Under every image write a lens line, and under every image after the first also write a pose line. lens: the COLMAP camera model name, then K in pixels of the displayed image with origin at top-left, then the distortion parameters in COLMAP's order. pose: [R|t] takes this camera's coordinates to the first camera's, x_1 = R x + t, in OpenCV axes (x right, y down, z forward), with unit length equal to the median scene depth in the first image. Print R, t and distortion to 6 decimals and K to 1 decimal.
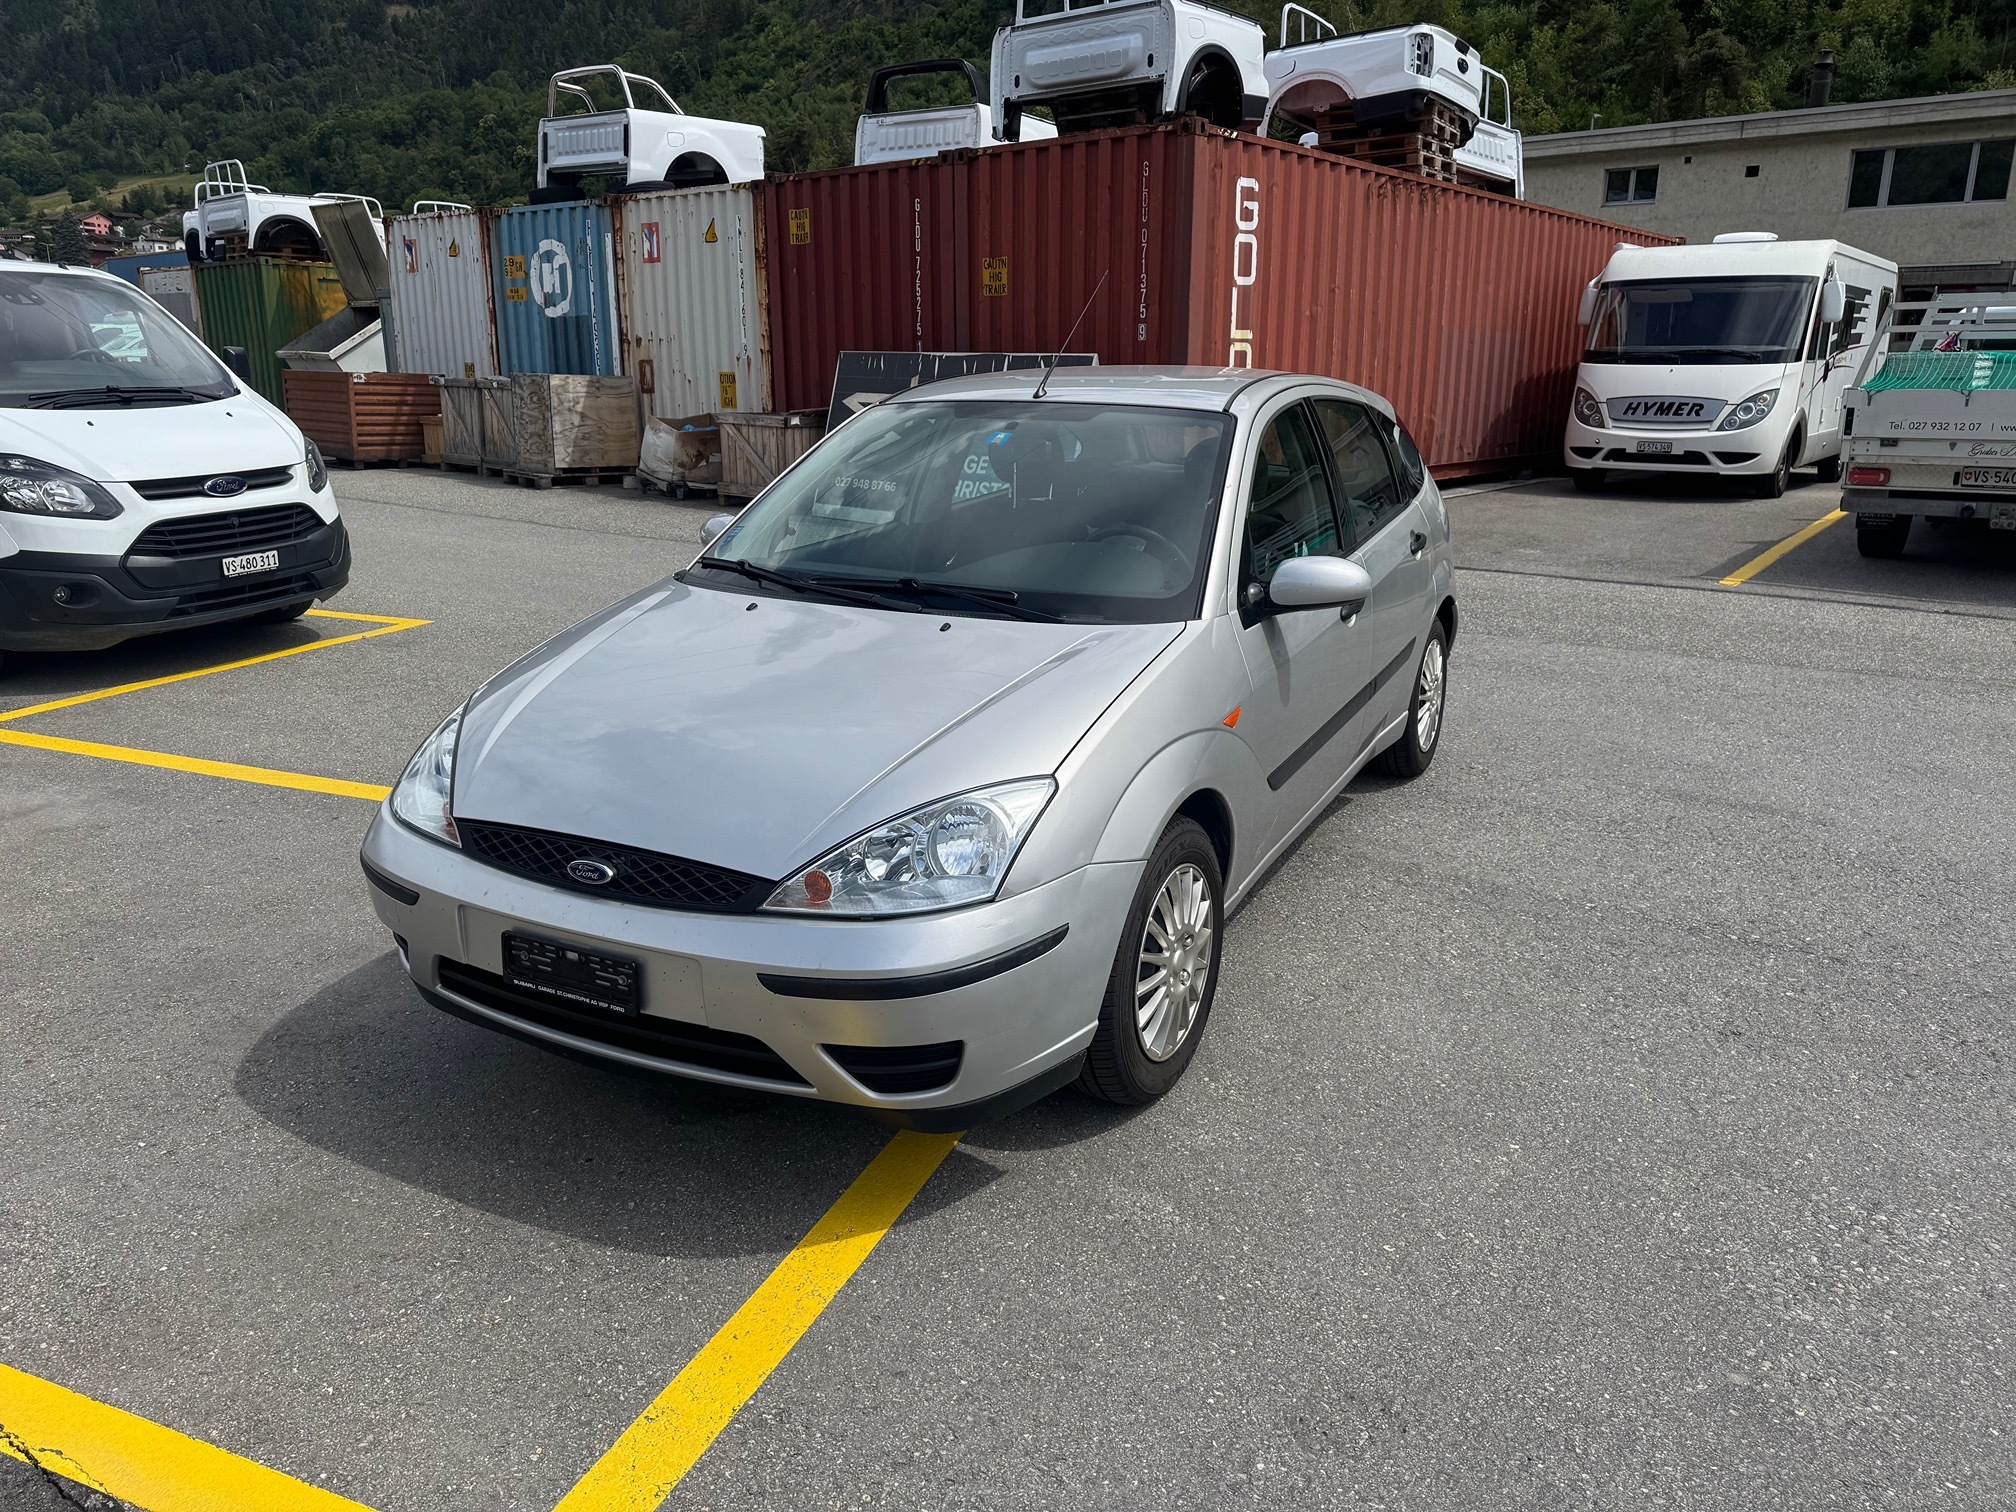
lens RADIAL K [[1415.2, 0, 1020.6], [0, 1415.2, 754.9], [0, 0, 1]] dist [0.024580, -0.035472]
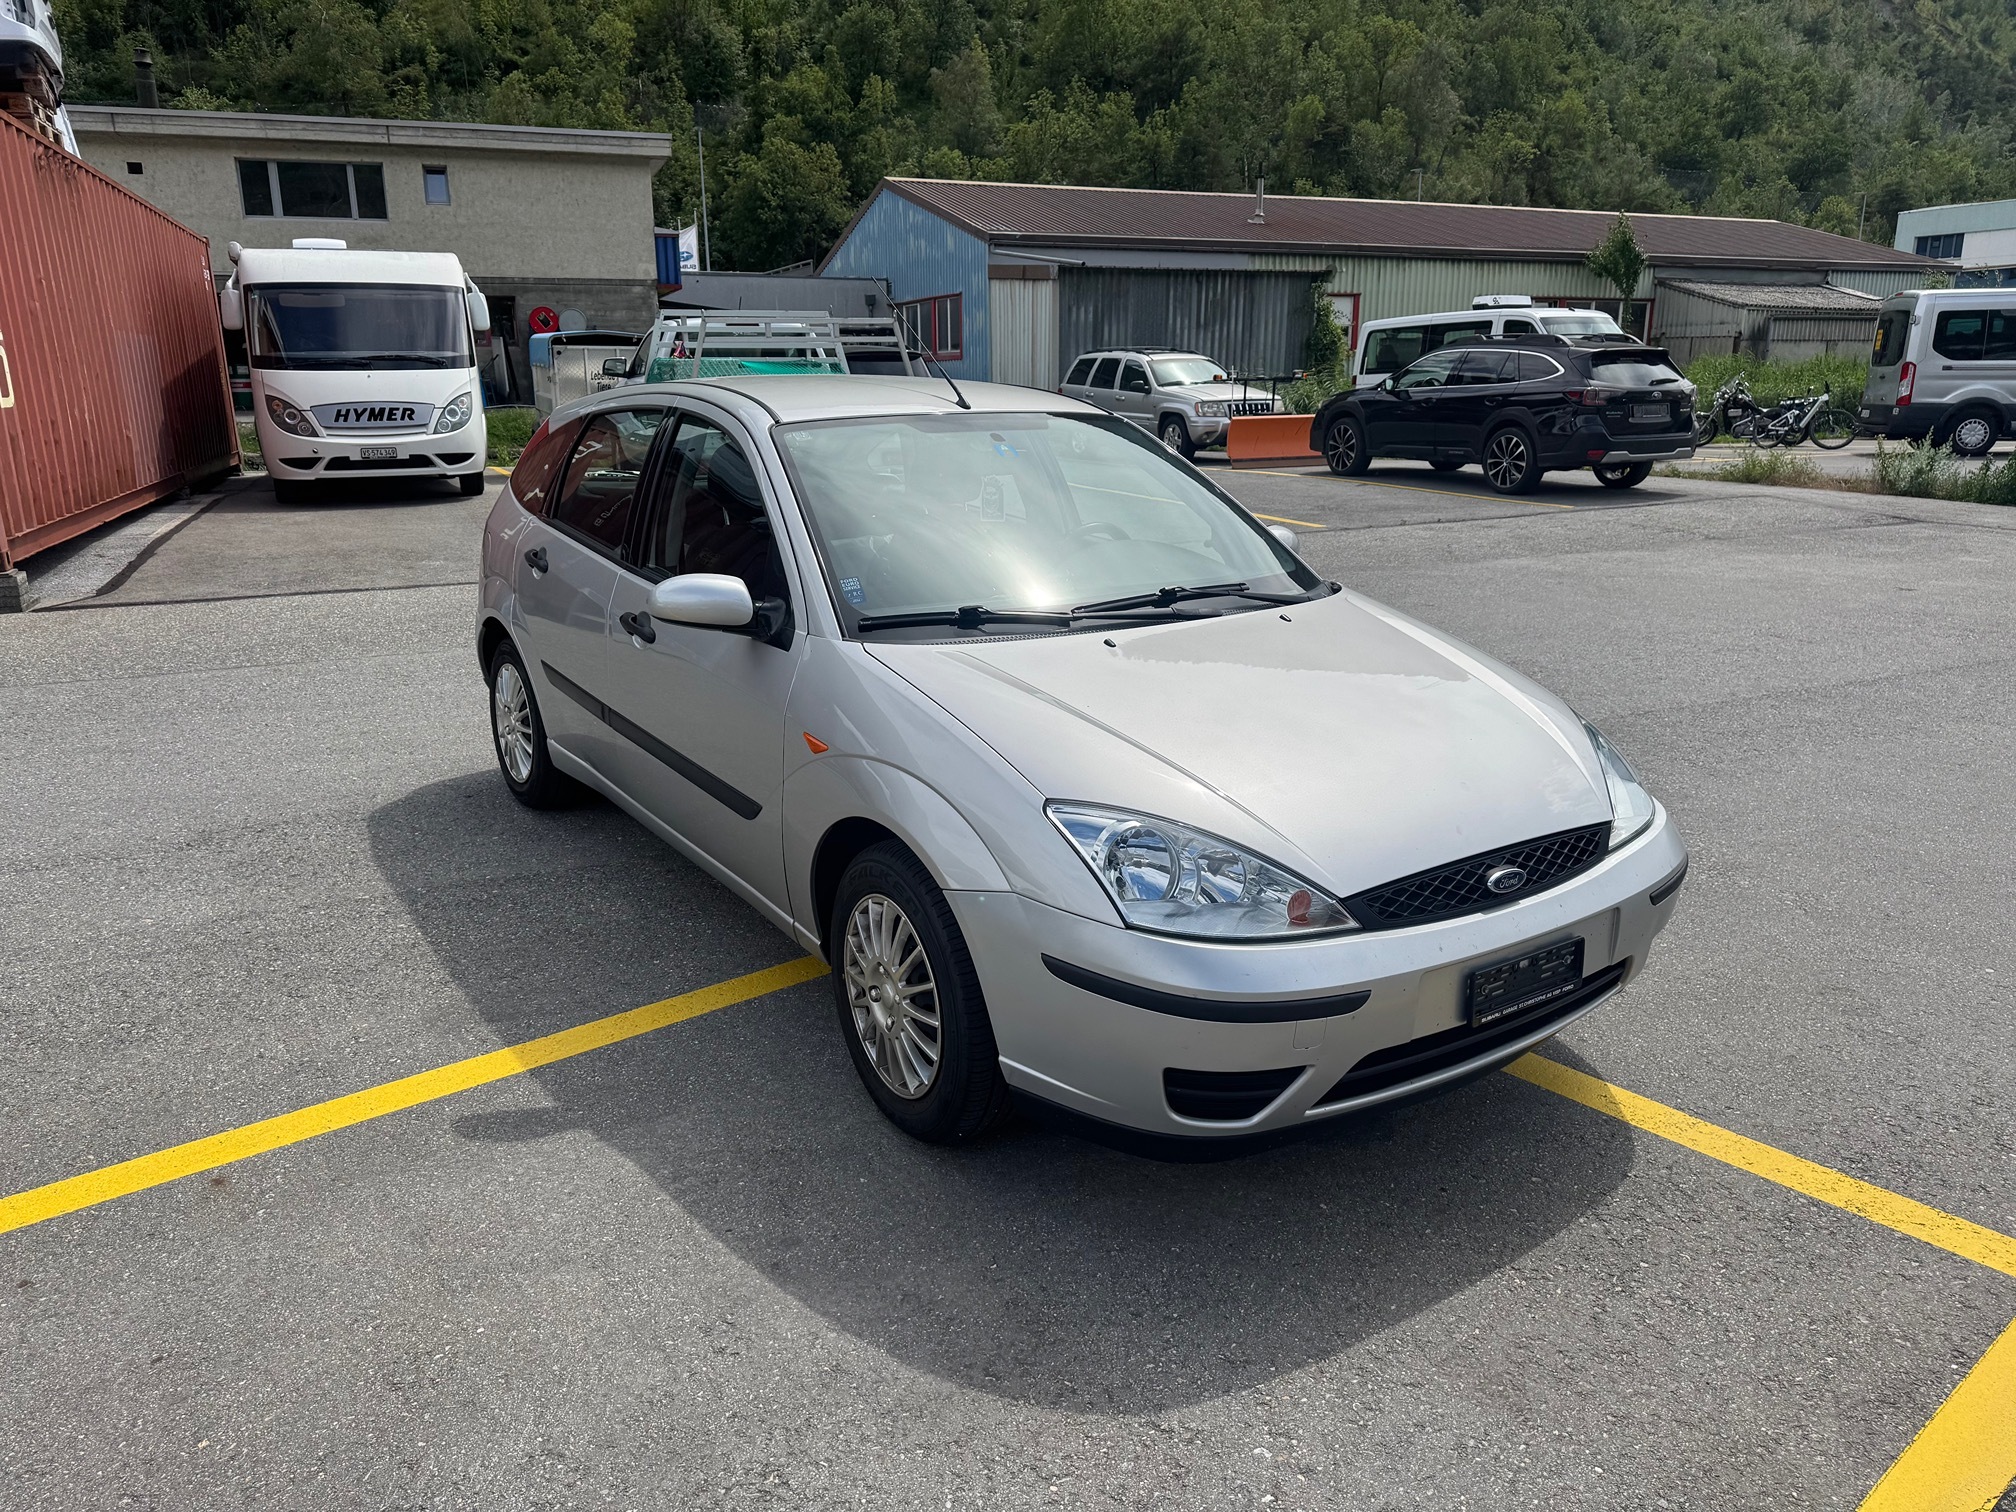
lens RADIAL K [[1415.2, 0, 1012.4], [0, 1415.2, 767.4], [0, 0, 1]] dist [0.024580, -0.035472]
pose [[0.471209, -0.243224, 0.847823, -0.280287], [0.238651, 0.960531, 0.142919, -0.047853], [-0.849122, 0.134989, 0.510656, 0.165993]]
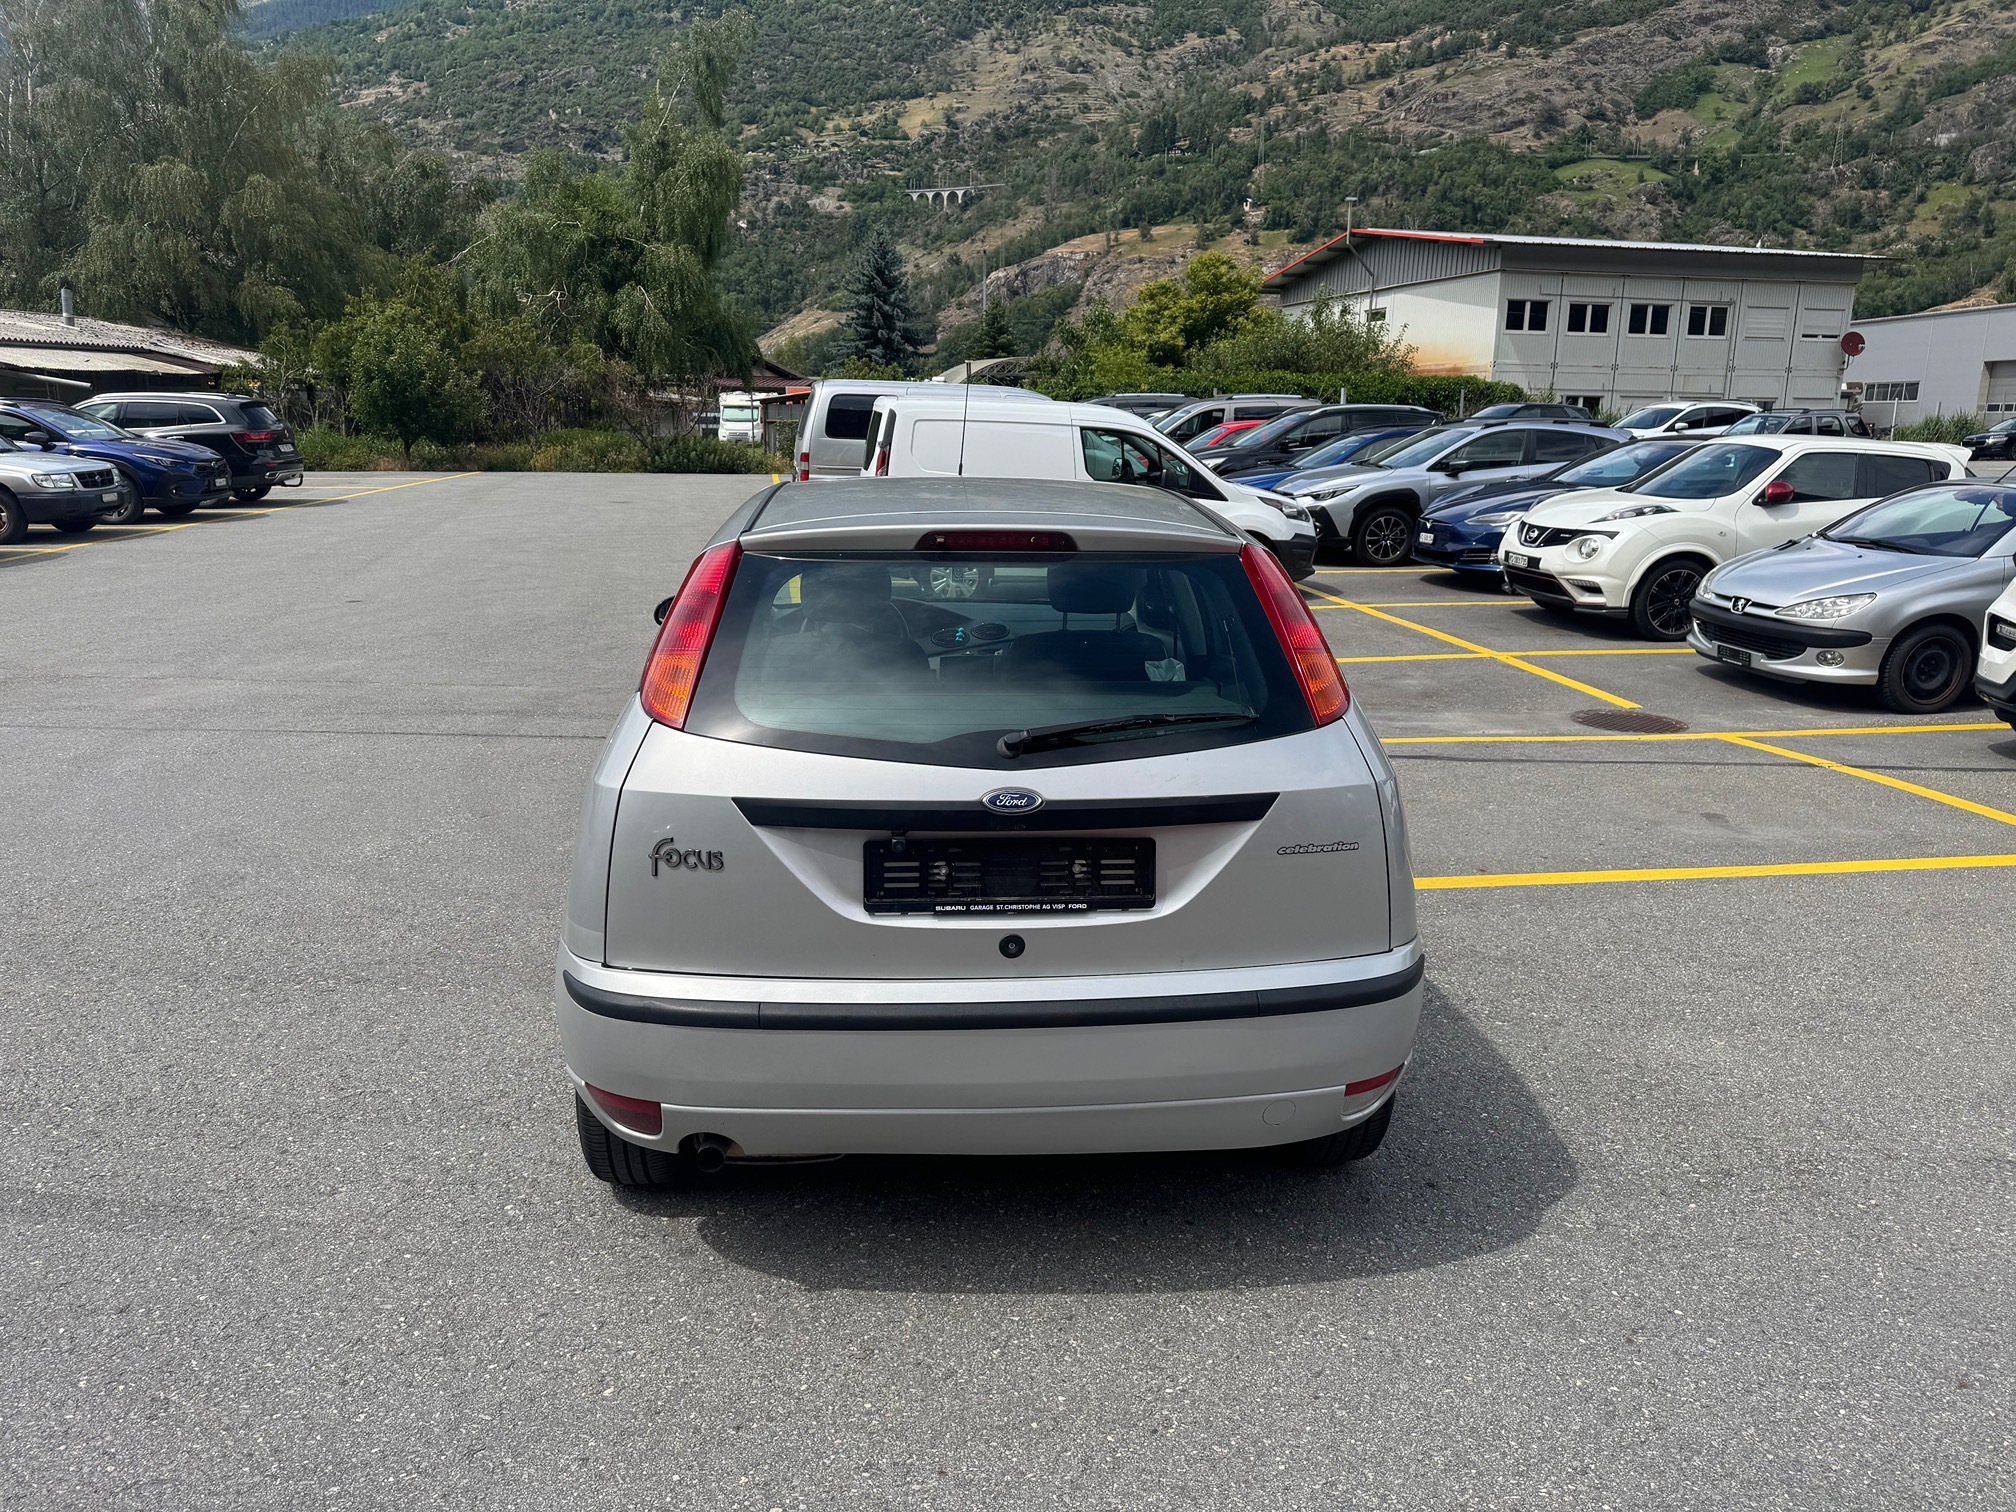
lens RADIAL K [[1415.2, 0, 1010.5], [0, 1415.2, 748.0], [0, 0, 1]] dist [0.024580, -0.035472]
pose [[-0.852288, 0.099047, -0.513609, 0.193900], [-0.153004, 0.891755, 0.425867, -0.185284], [0.500195, 0.441546, -0.744878, 0.645202]]
